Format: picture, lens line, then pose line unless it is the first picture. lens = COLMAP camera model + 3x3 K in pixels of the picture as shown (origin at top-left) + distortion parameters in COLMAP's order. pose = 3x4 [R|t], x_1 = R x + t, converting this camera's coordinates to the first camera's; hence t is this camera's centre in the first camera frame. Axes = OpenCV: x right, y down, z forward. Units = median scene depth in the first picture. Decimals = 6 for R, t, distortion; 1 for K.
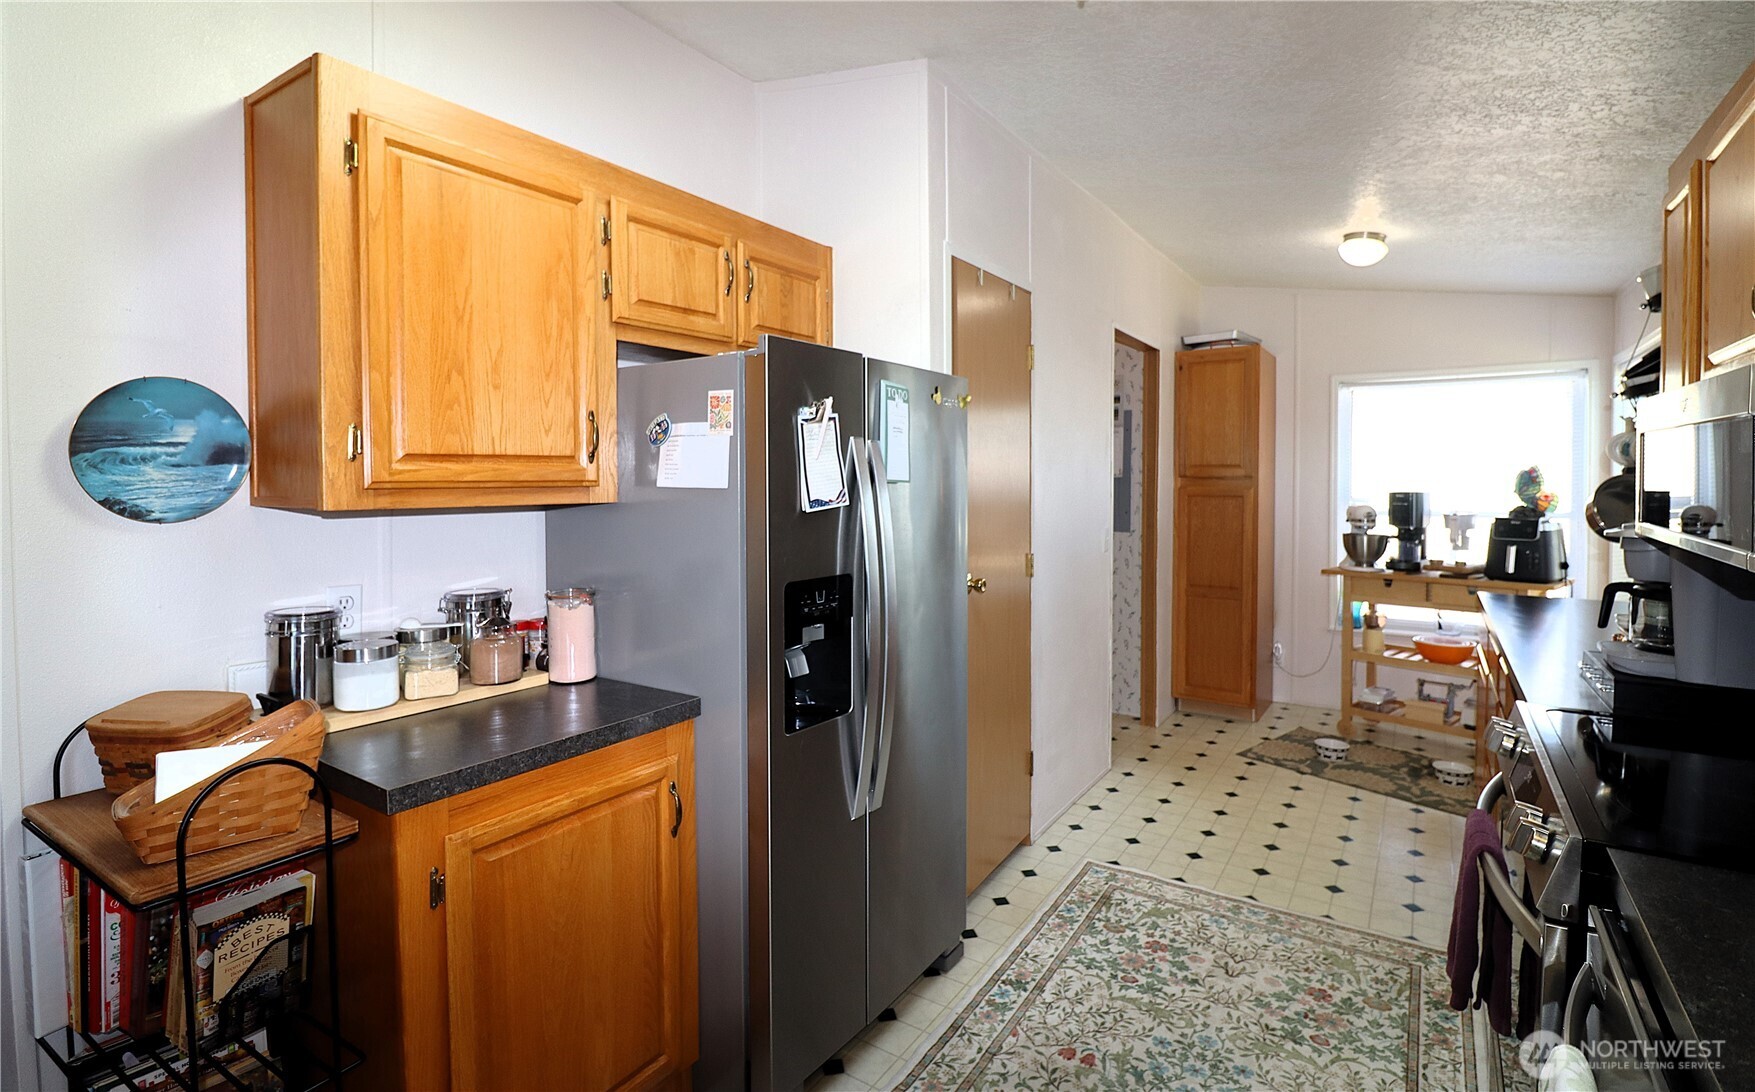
lens RADIAL K [[813.9, 0, 887.0], [0, 813.9, 501.3], [0, 0, 1]] dist [0.001843, -0.016137]
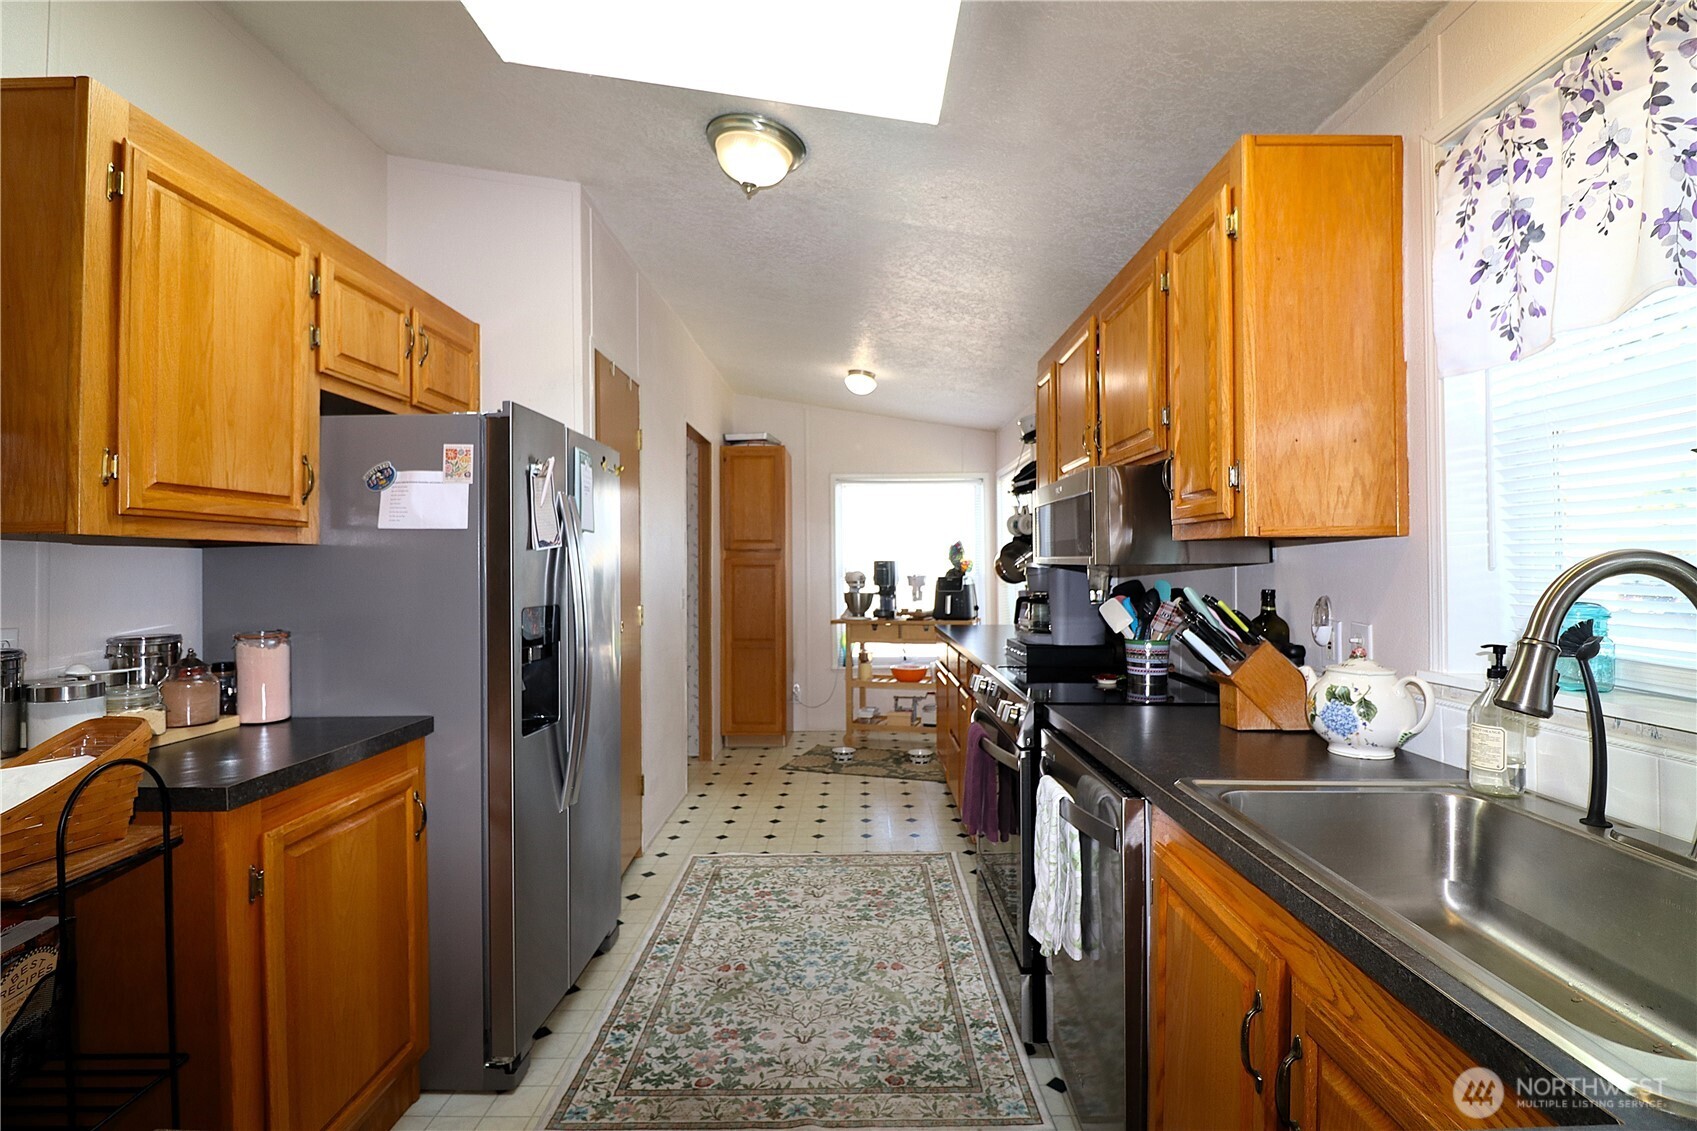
lens RADIAL K [[799.1, 0, 859.8], [0, 799.1, 561.8], [0, 0, 1]] dist [0.000960, -0.012798]
pose [[0.832130, -0.000025, 0.554581, -0.249670], [0.020029, 0.999349, -0.030009, 0.052603], [-0.554219, 0.036080, 0.831589, -0.176262]]
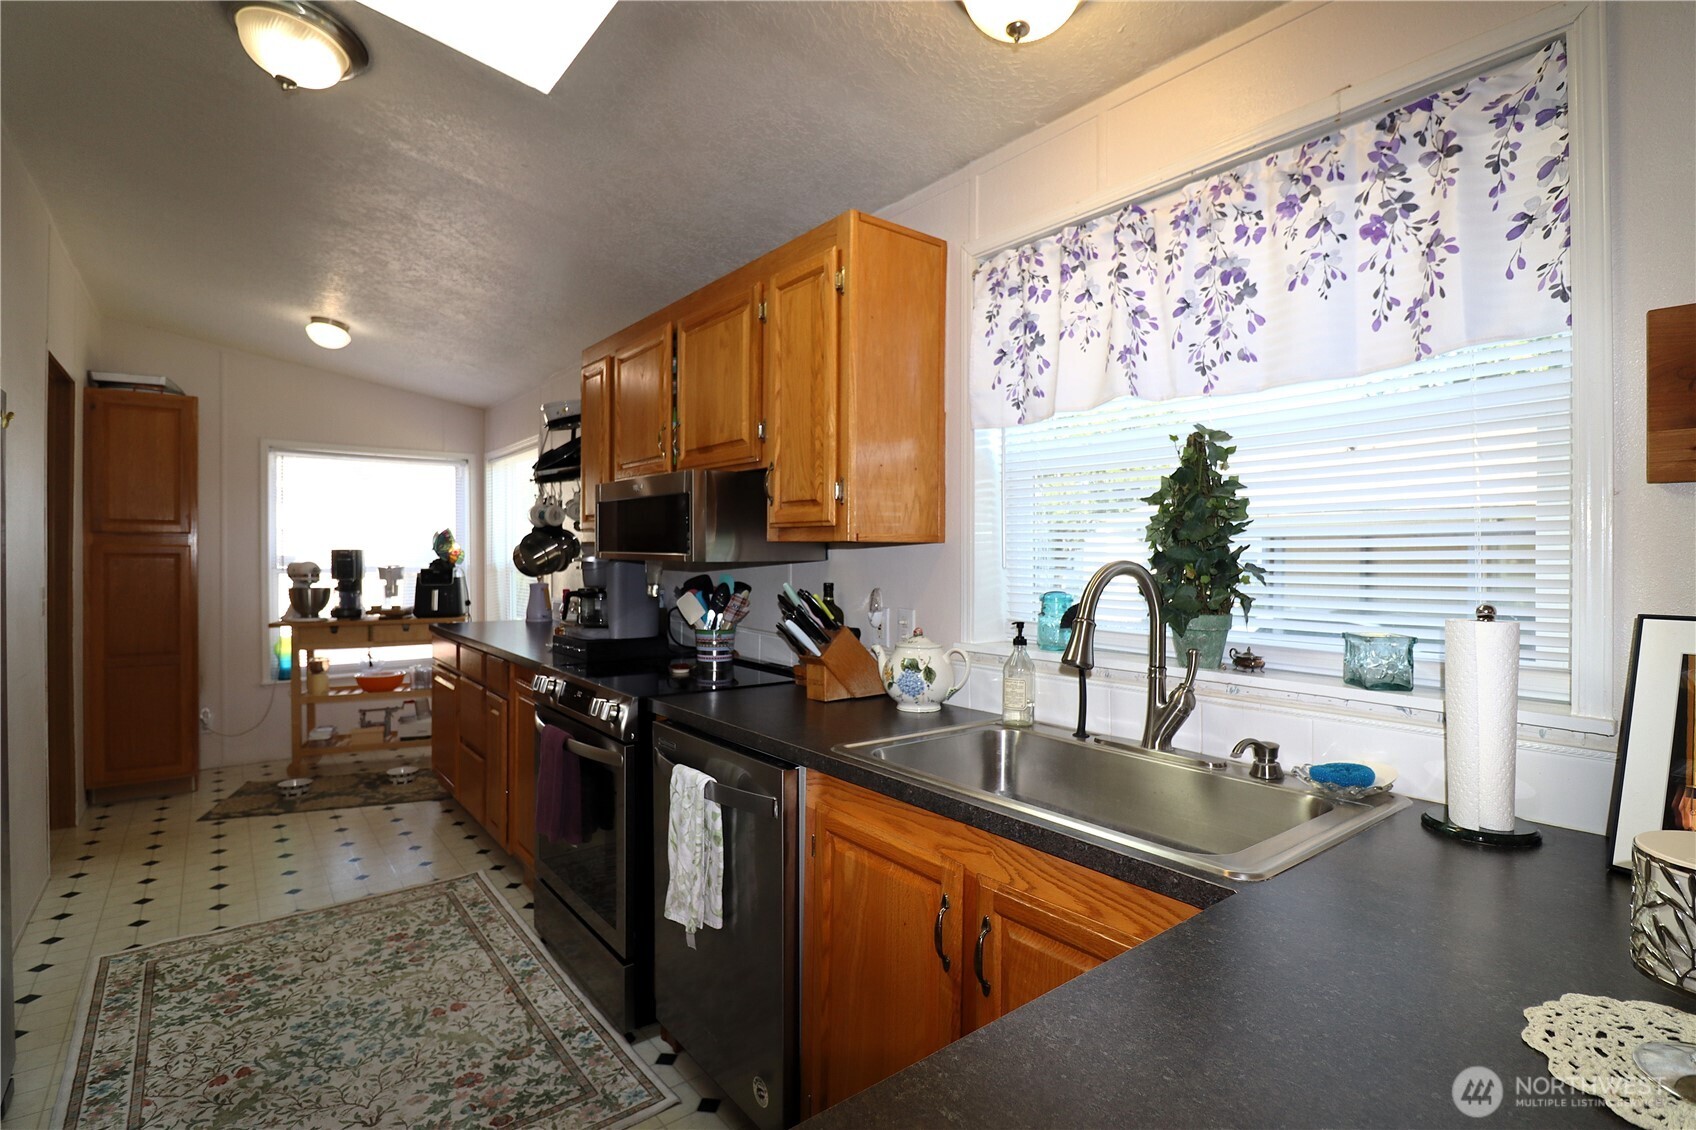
lens RADIAL K [[805.1, 0, 855.6], [0, 805.1, 558.3], [0, 0, 1]] dist [0.001647, -0.012415]
pose [[0.308891, -0.003545, 0.951091, -0.380153], [0.023600, 0.999714, -0.003939, 0.039087], [-0.950804, 0.023662, 0.308887, -0.064930]]
